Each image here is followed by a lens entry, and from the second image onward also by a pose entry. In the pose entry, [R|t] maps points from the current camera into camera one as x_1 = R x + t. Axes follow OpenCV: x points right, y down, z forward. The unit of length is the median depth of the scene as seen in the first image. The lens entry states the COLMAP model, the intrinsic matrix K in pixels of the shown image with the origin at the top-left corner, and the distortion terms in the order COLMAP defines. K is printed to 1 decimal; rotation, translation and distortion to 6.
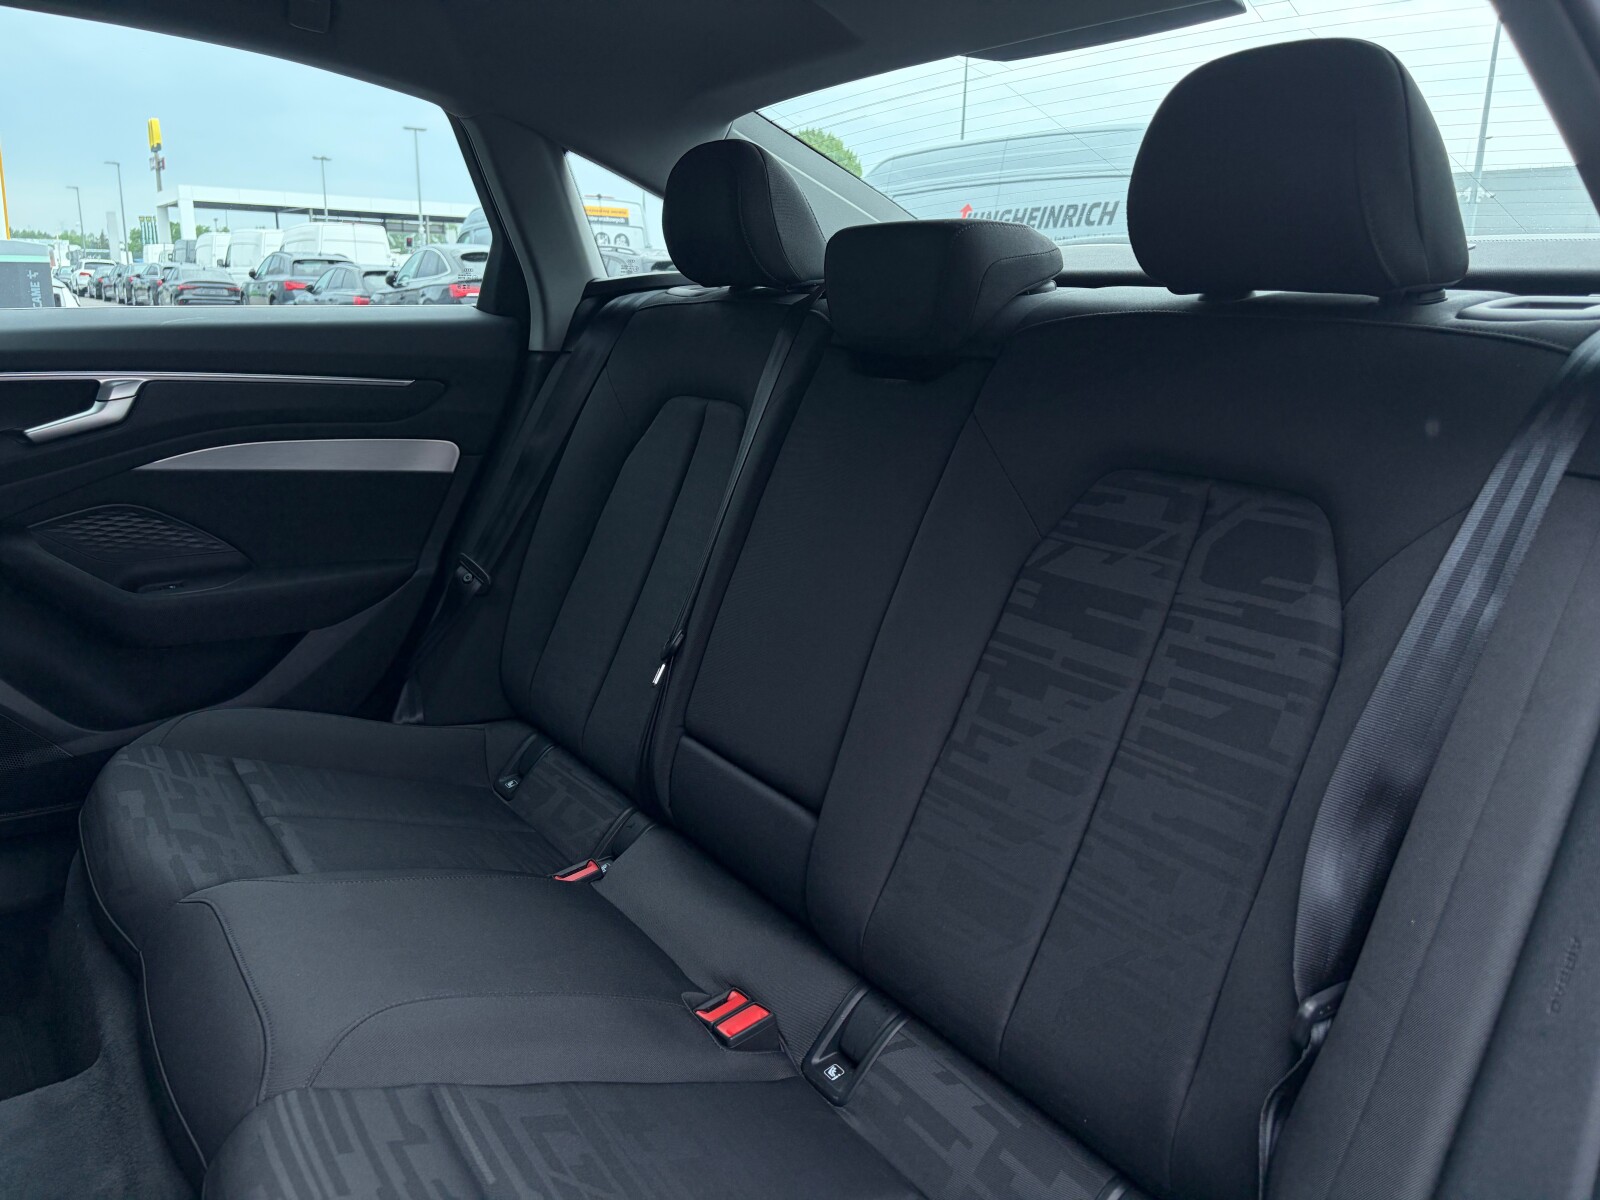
lens RADIAL K [[1208.2, 0, 793.1], [0, 1208.2, 599.5], [0, 0, 1]] dist [0.037857, -0.040585]
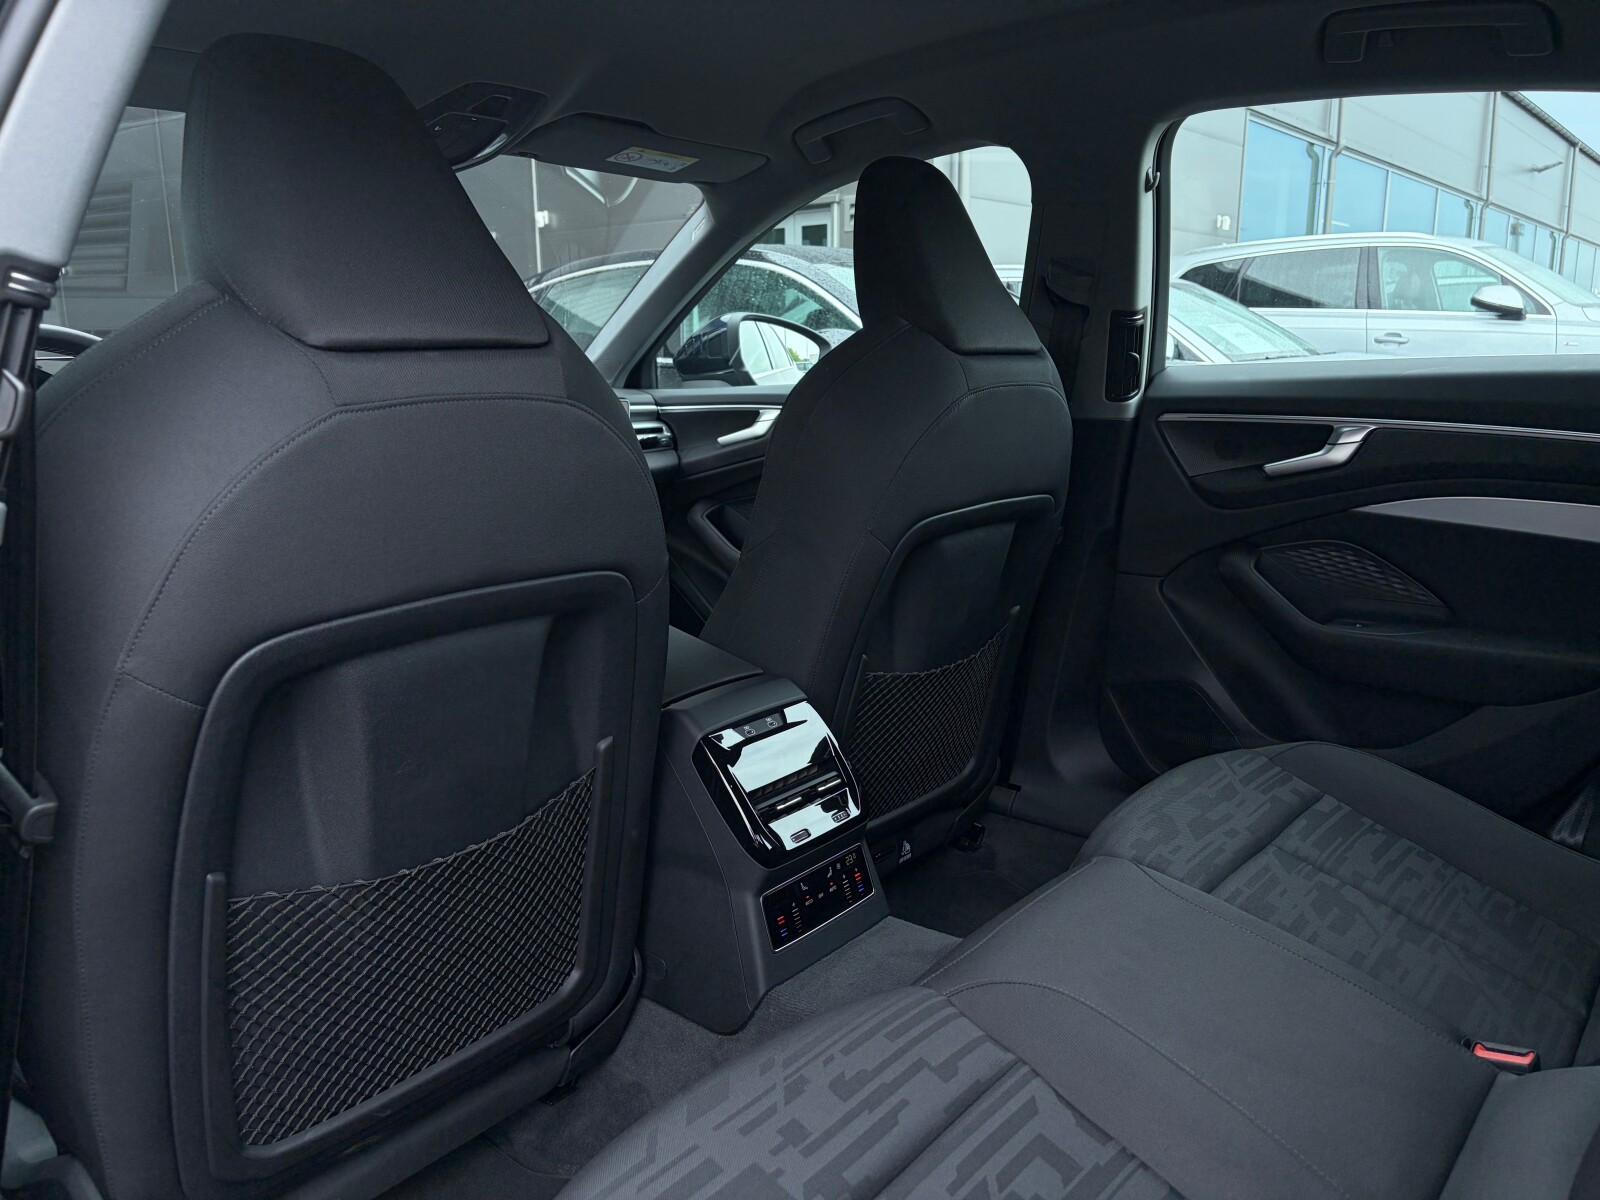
lens RADIAL K [[1208.2, 0, 797.3], [0, 1208.2, 603.3], [0, 0, 1]] dist [0.037857, -0.040585]
pose [[0.276808, 0.178282, -0.944242, 0.351715], [-0.214960, 0.969225, 0.119983, -0.052170], [0.936573, 0.169762, 0.306613, 0.238788]]
